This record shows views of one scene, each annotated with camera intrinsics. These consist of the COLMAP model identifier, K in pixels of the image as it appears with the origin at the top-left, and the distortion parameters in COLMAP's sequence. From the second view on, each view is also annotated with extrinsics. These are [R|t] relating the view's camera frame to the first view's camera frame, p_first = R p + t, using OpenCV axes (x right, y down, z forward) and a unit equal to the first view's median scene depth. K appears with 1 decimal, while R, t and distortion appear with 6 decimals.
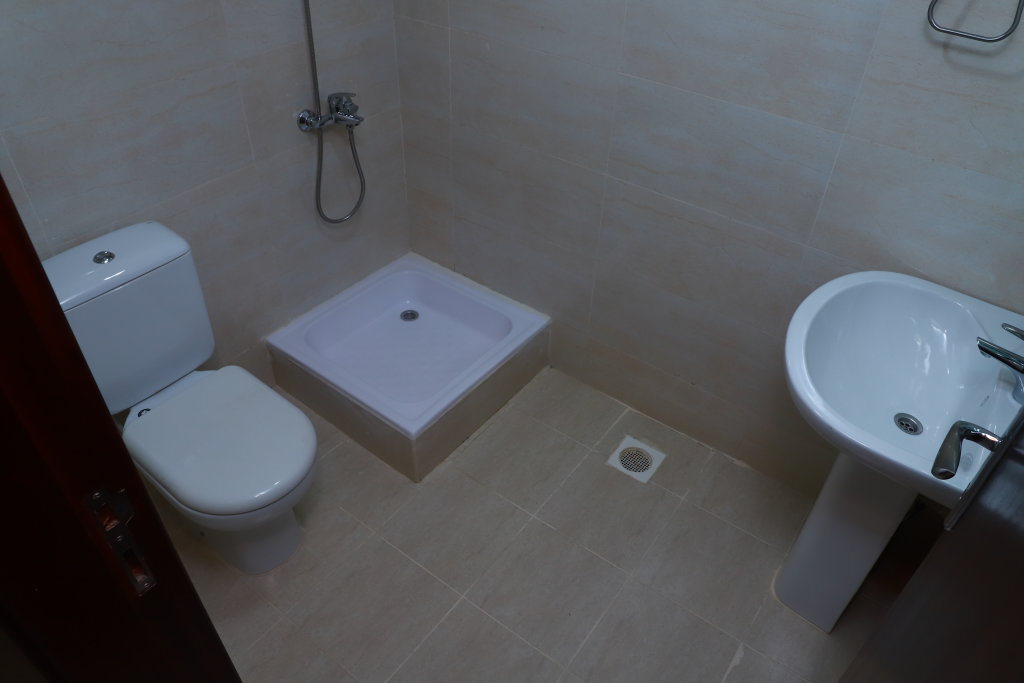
lens RADIAL K [[699.1, 0, 519.6], [0, 699.1, 334.4], [0, 0, 1]] dist [-0.071070, 0.036049]
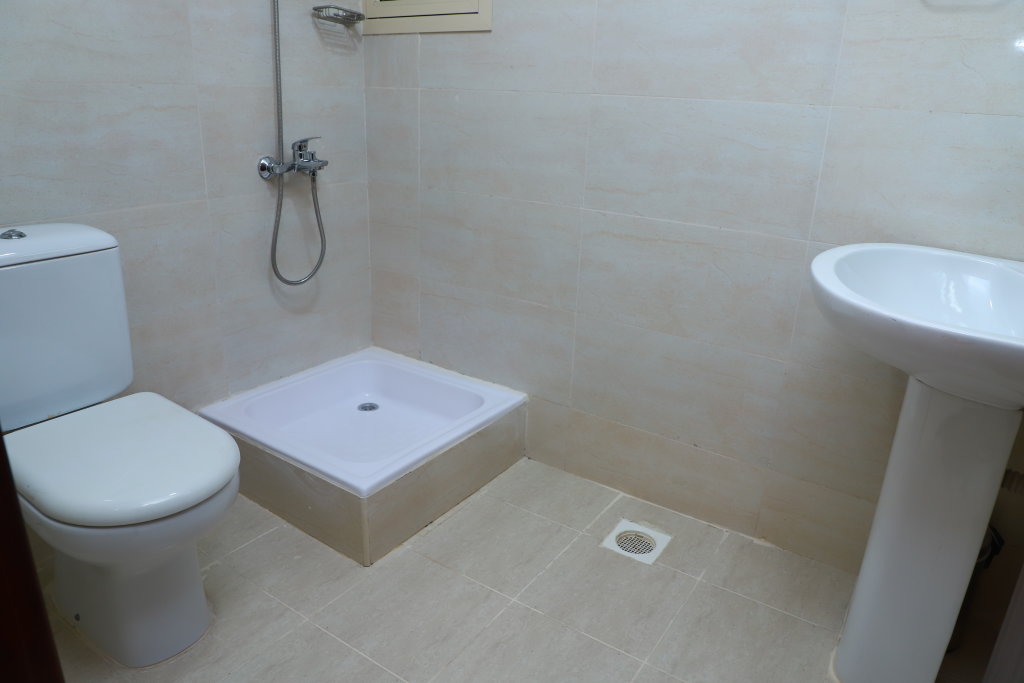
lens RADIAL K [[699.1, 0, 512.6], [0, 699.1, 339.5], [0, 0, 1]] dist [-0.071070, 0.036049]
pose [[0.999311, -0.010806, 0.035497, -0.005847], [0.021944, 0.943538, -0.330536, 0.247366], [-0.029921, 0.331088, 0.943125, 0.170184]]
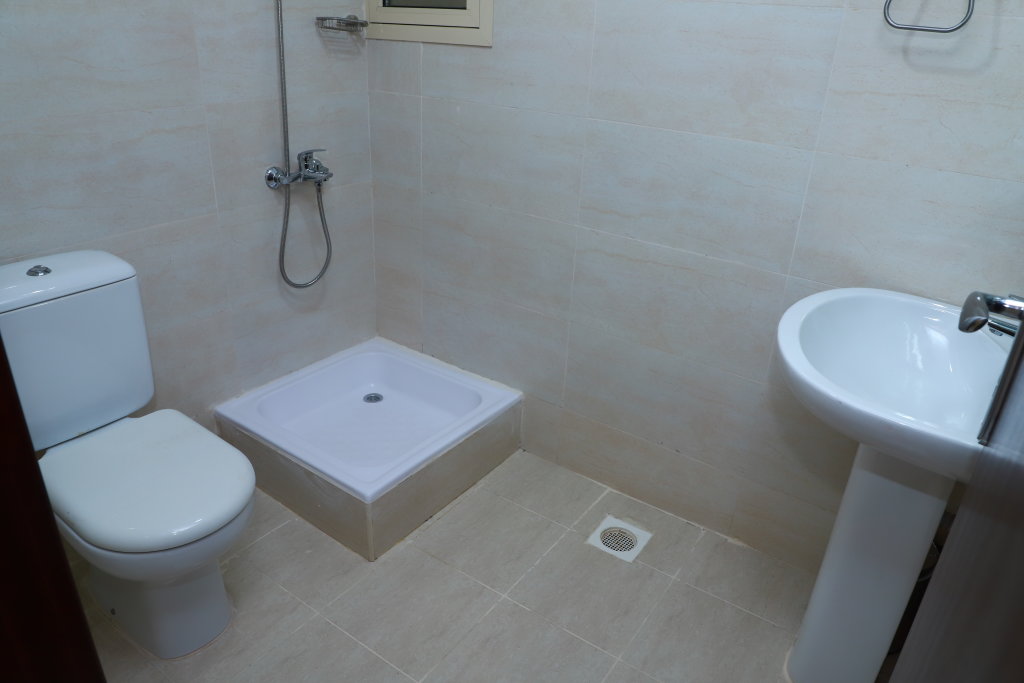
lens RADIAL K [[699.1, 0, 515.9], [0, 699.1, 340.4], [0, 0, 1]] dist [-0.071070, 0.036049]
pose [[0.999602, 0.001442, 0.028176, 0.010129], [0.005366, 0.970751, -0.240029, 0.162334], [-0.027698, 0.240085, 0.970357, 0.086637]]
